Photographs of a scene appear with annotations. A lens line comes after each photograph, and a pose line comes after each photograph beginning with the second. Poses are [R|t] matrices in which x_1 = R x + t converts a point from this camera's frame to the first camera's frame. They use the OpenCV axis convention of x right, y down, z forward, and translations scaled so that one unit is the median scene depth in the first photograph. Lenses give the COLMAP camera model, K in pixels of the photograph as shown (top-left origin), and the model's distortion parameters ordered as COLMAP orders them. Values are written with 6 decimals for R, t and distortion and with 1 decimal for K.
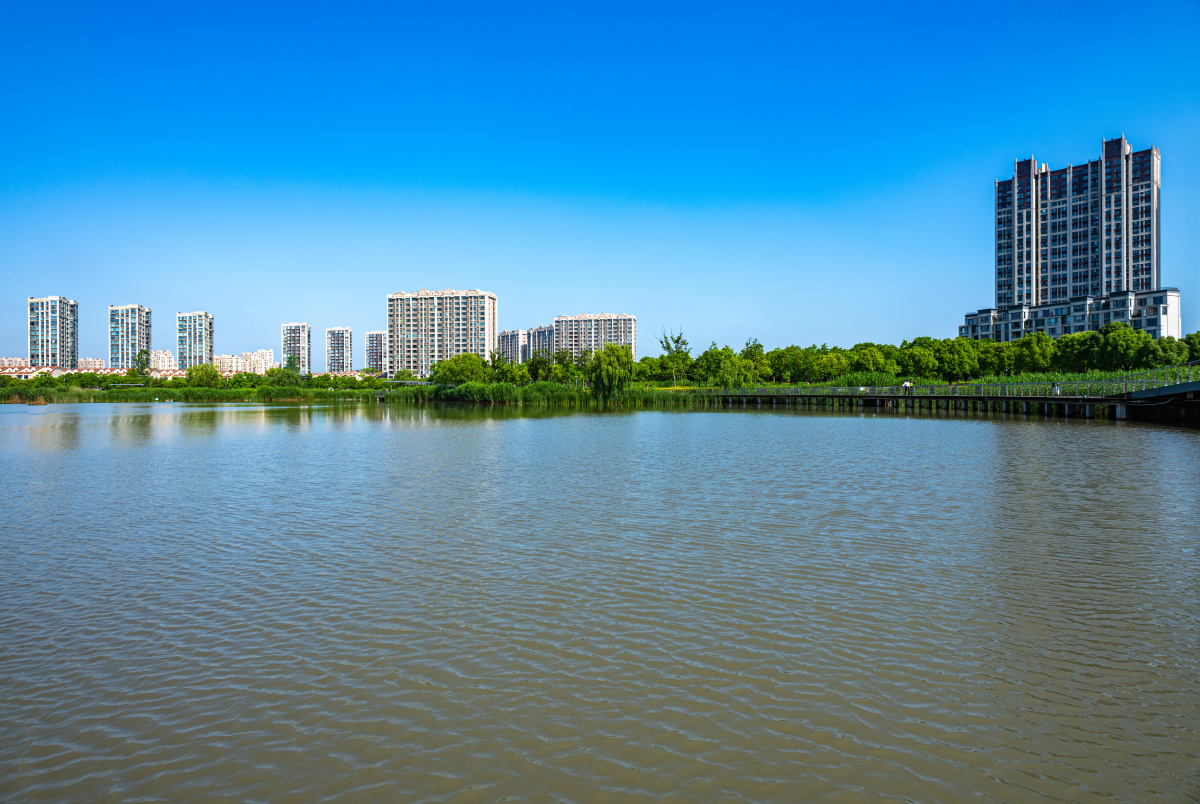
lens RADIAL K [[665.9, 0, 601.2], [0, 665.9, 386.2], [0, 0, 1]] dist [0.013816, 0.002247]
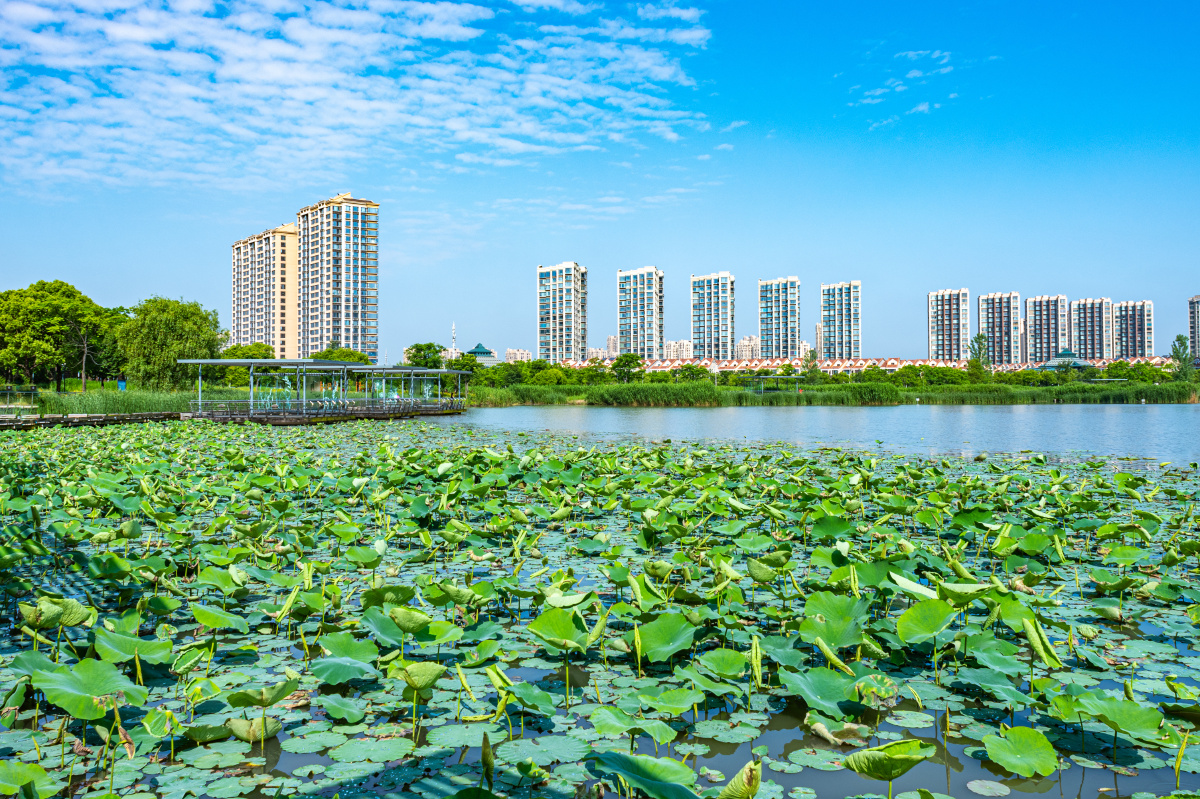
lens RADIAL K [[1013.1, 0, 593.8], [0, 1013.1, 392.9], [0, 0, 1]] dist [0.014254, 0.001055]
pose [[0.857162, 0.000404, -0.515047, -0.351881], [0.006334, 0.999916, 0.011324, -0.002450], [0.515008, -0.012969, 0.857087, -0.150091]]
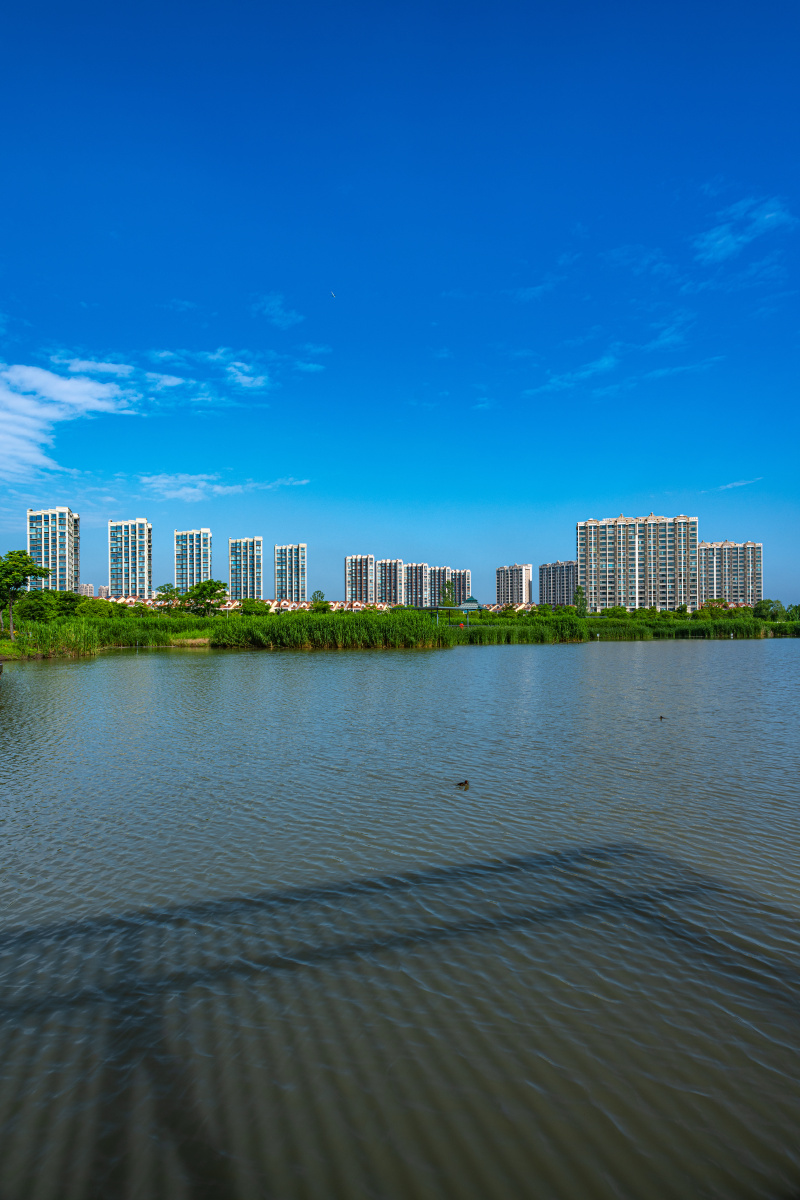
lens RADIAL K [[665.9, 0, 402.9], [0, 665.9, 628.0], [0, 0, 1]] dist [0.013816, 0.002247]
pose [[0.998828, -0.002411, -0.048351, -0.532077], [0.002984, 0.999926, 0.011796, 0.000256], [0.048319, -0.011927, 0.998761, 0.046491]]
